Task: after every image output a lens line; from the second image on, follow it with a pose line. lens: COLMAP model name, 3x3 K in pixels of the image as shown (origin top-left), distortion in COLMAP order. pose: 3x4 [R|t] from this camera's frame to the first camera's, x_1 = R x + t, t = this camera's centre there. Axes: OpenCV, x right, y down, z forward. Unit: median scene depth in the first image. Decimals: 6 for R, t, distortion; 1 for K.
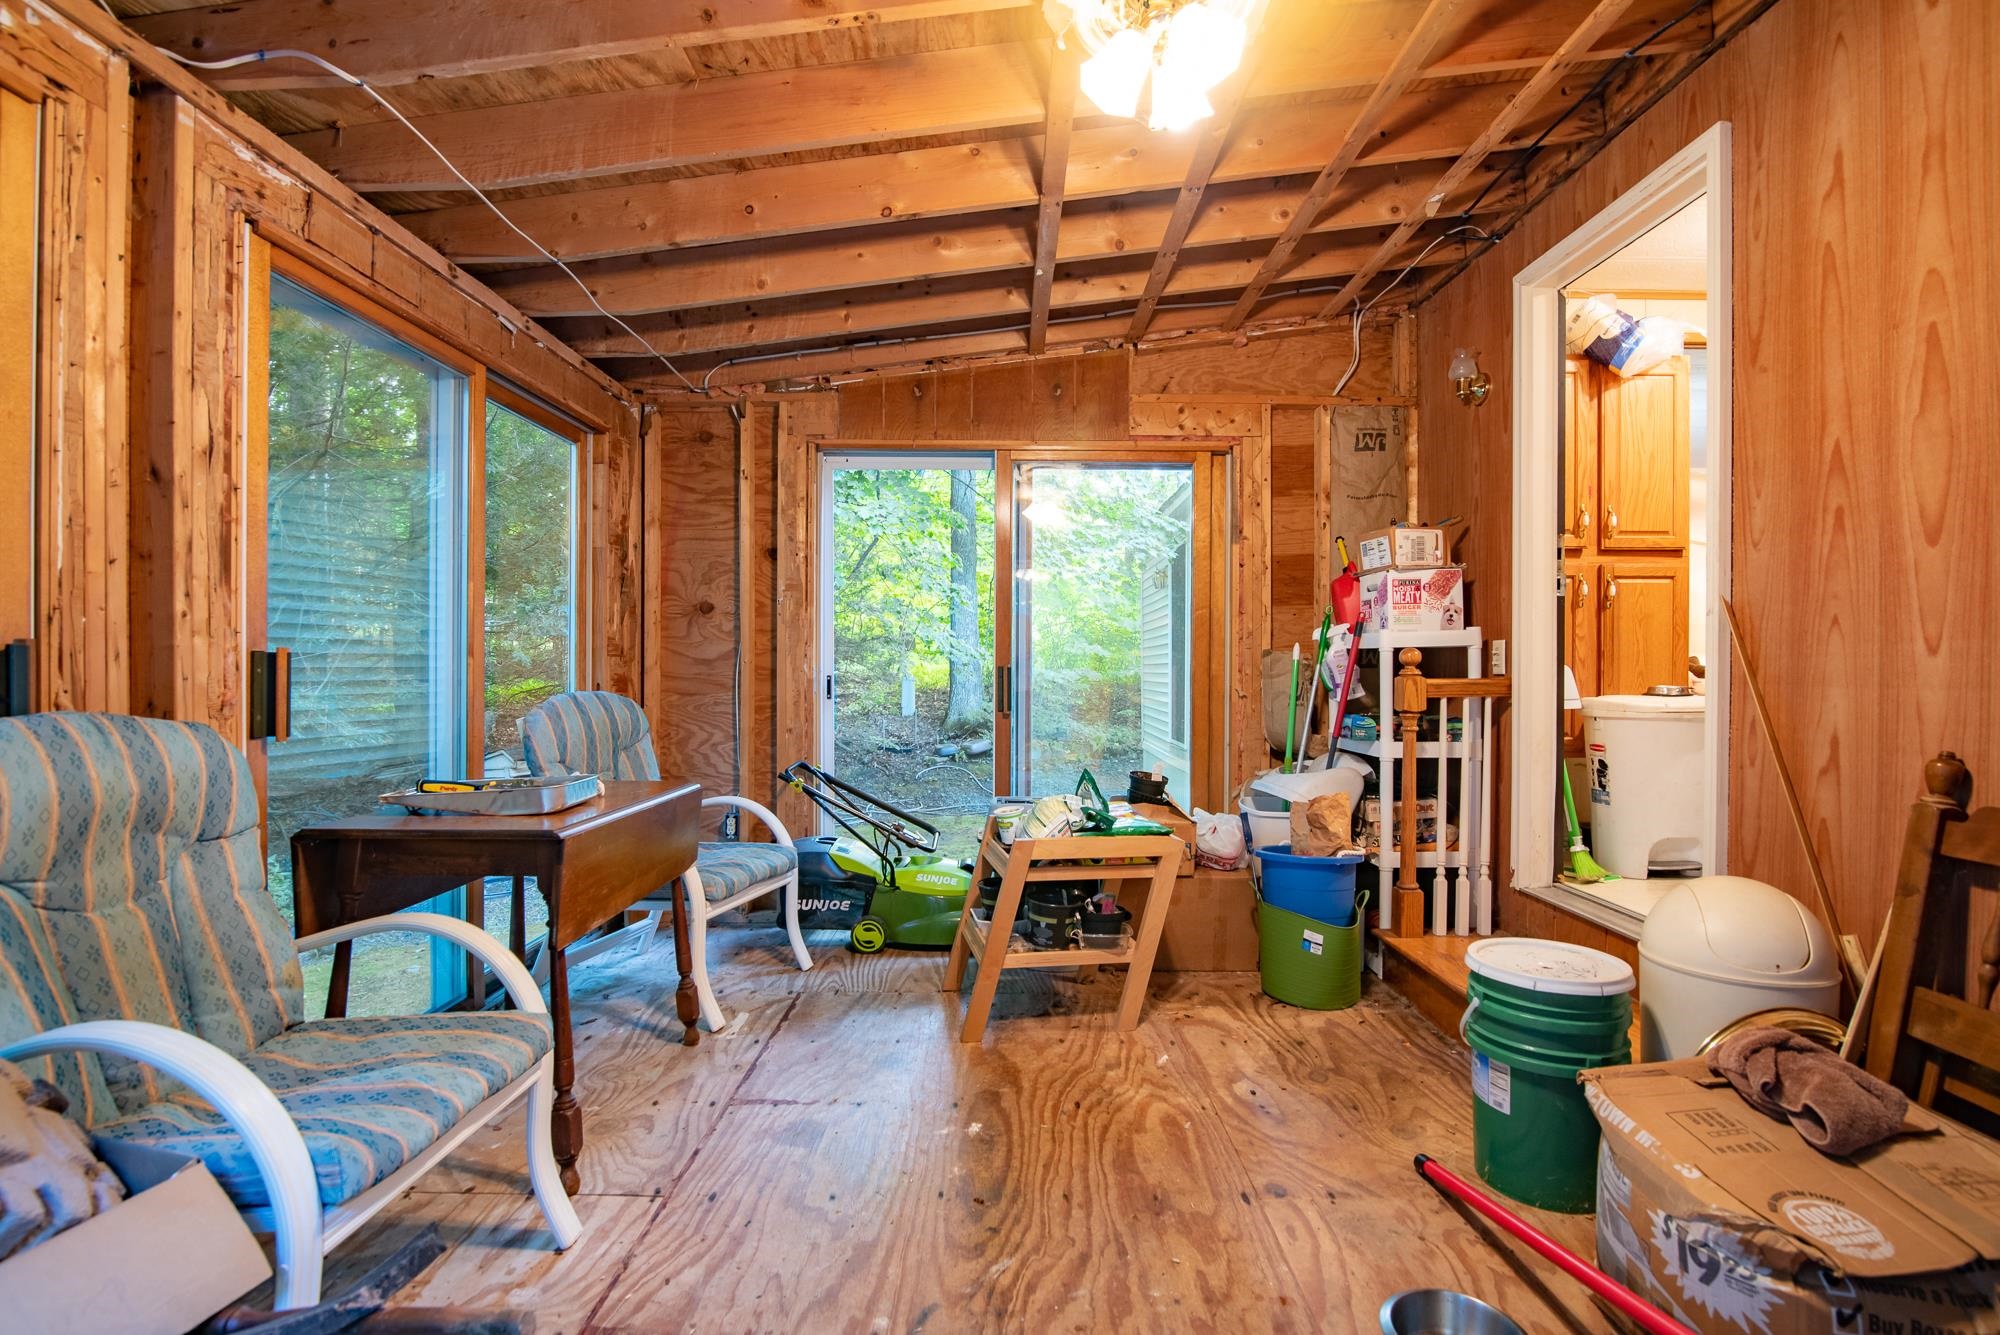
lens RADIAL K [[936.3, 0, 1000.0], [0, 936.3, 667.8], [0, 0, 1]] dist [-0.002072, -0.000213]
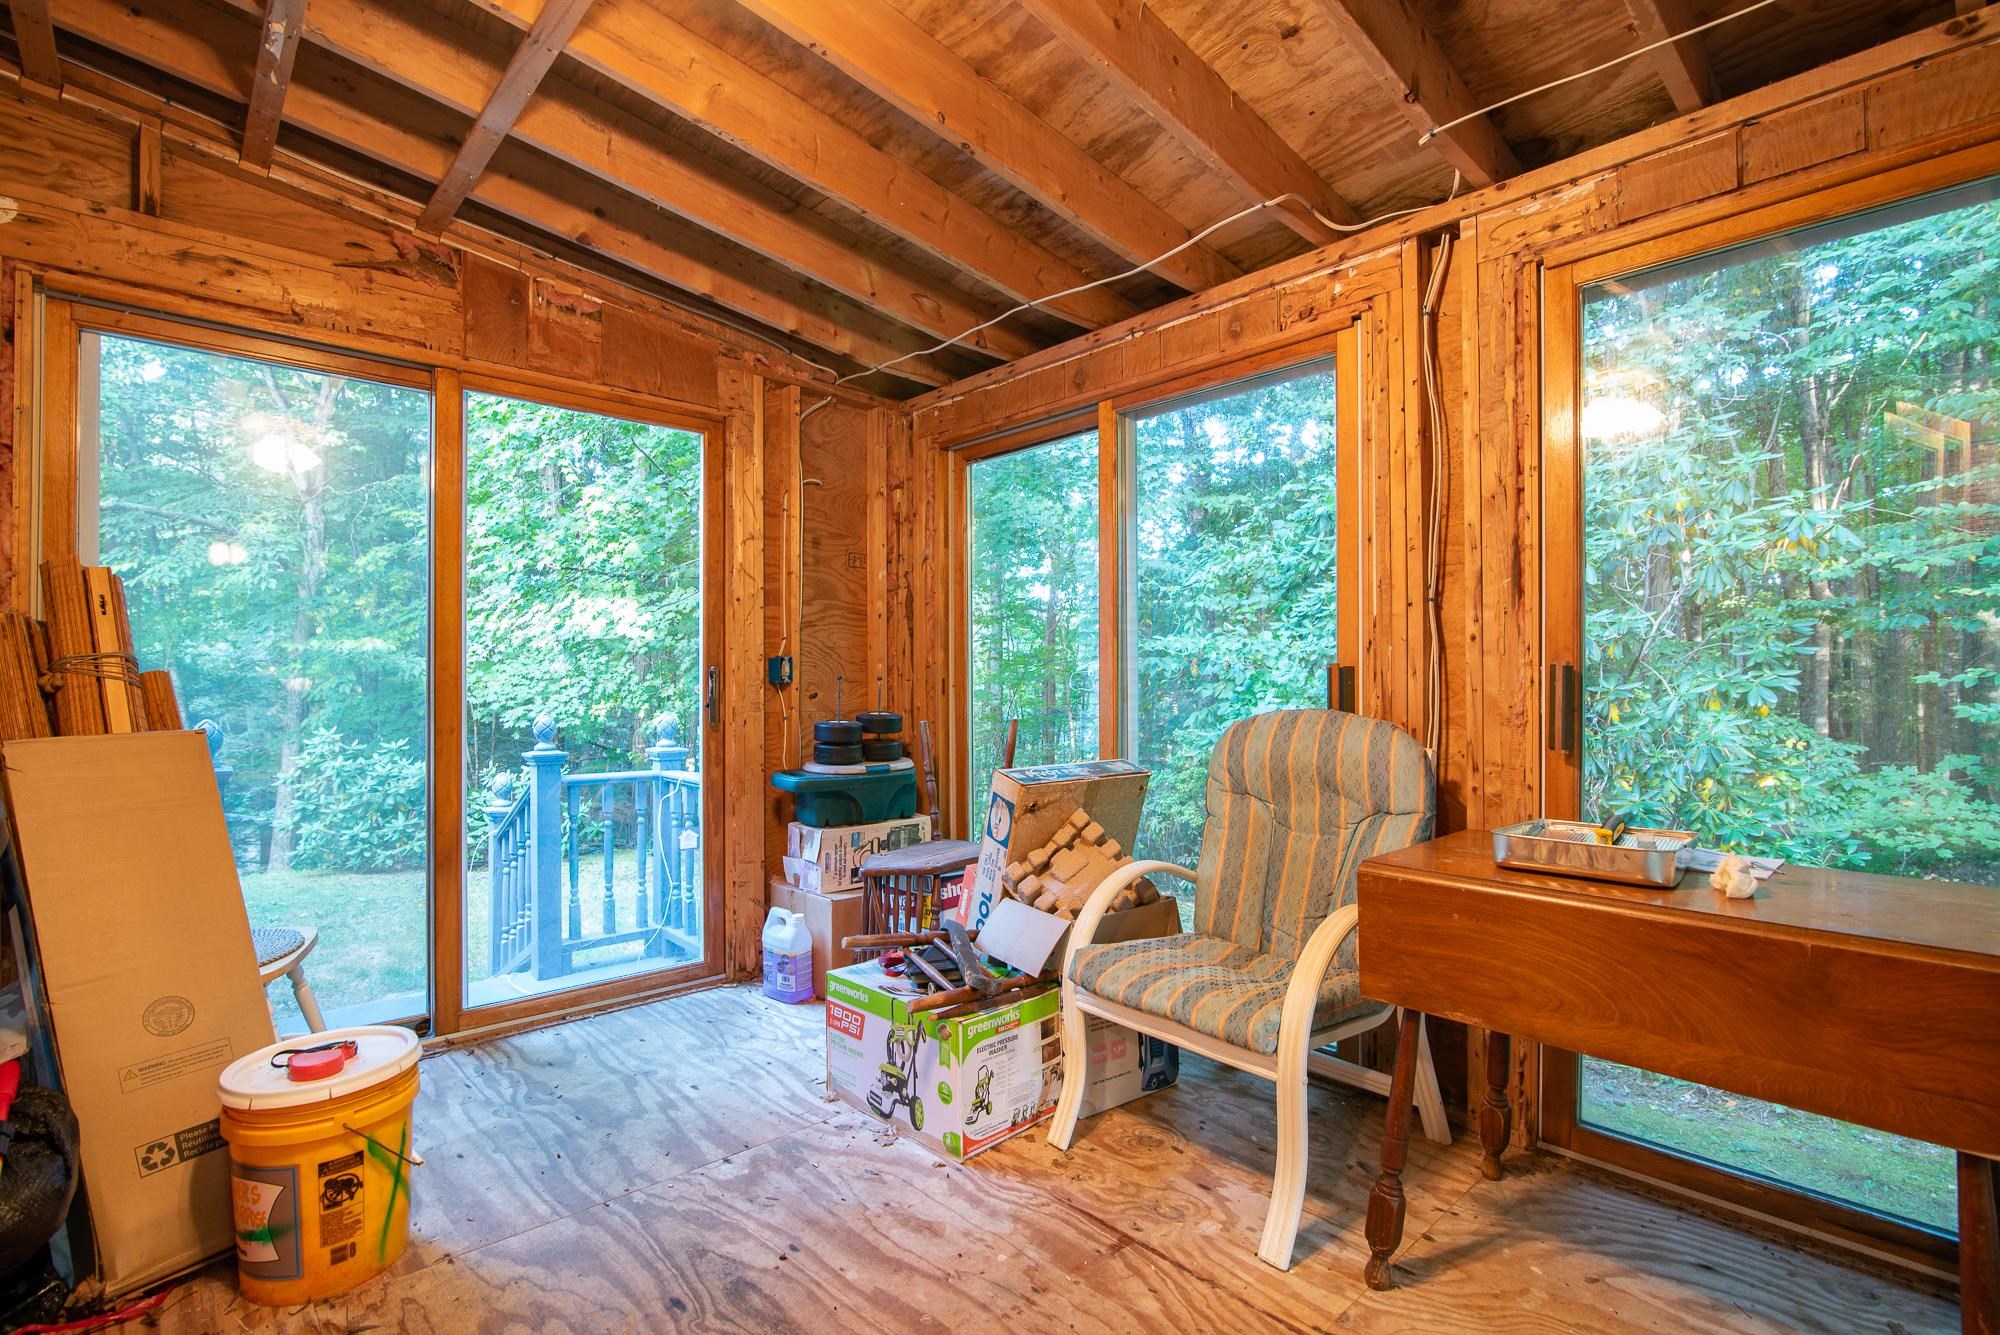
lens RADIAL K [[936.3, 0, 1000.6], [0, 936.3, 674.9], [0, 0, 1]] dist [-0.002072, -0.000213]
pose [[-0.721994, -0.004065, -0.691888, 0.449168], [0.002620, 0.999960, -0.008608, 0.001115], [0.691895, -0.008028, -0.721954, 1.573499]]
